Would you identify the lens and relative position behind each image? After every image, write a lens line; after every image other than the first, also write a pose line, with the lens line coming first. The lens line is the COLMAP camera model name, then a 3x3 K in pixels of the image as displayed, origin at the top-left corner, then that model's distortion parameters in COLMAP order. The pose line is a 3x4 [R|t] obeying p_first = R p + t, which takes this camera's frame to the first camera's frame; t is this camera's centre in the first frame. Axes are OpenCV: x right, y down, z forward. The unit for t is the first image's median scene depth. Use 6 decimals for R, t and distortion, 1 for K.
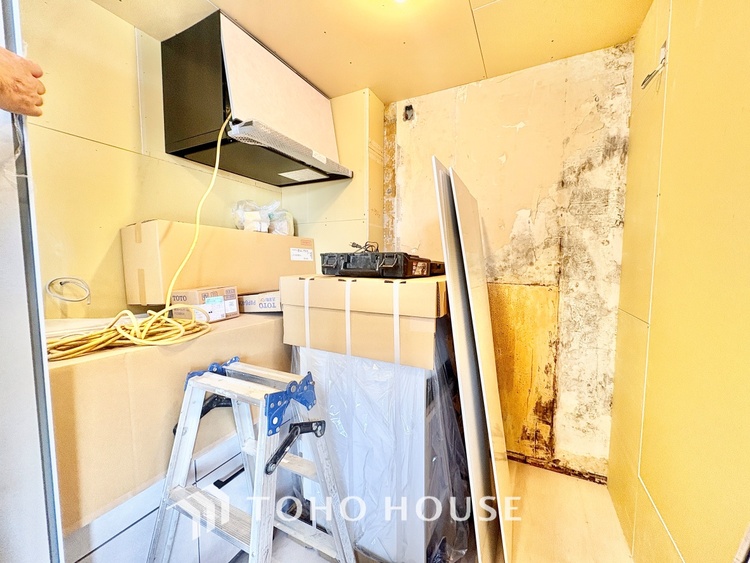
lens RADIAL K [[299.0, 0, 378.6], [0, 299.0, 282.9], [0, 0, 1]] dist [-0.000246, 0.000700]
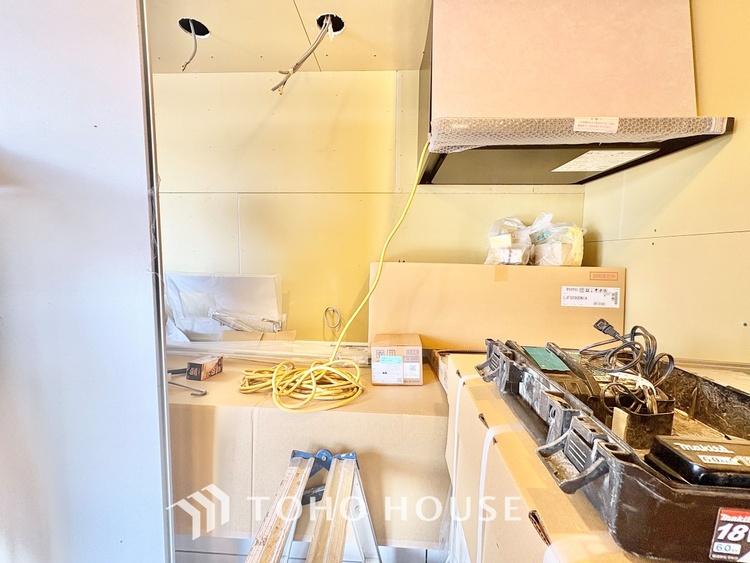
lens RADIAL K [[299.0, 0, 372.8], [0, 299.0, 281.1], [0, 0, 1]] dist [-0.000246, 0.000700]
pose [[0.399415, 0.082488, -0.913052, 0.134680], [-0.078437, 0.995367, 0.055612, -0.156236], [0.913409, 0.049405, 0.404034, 0.464869]]
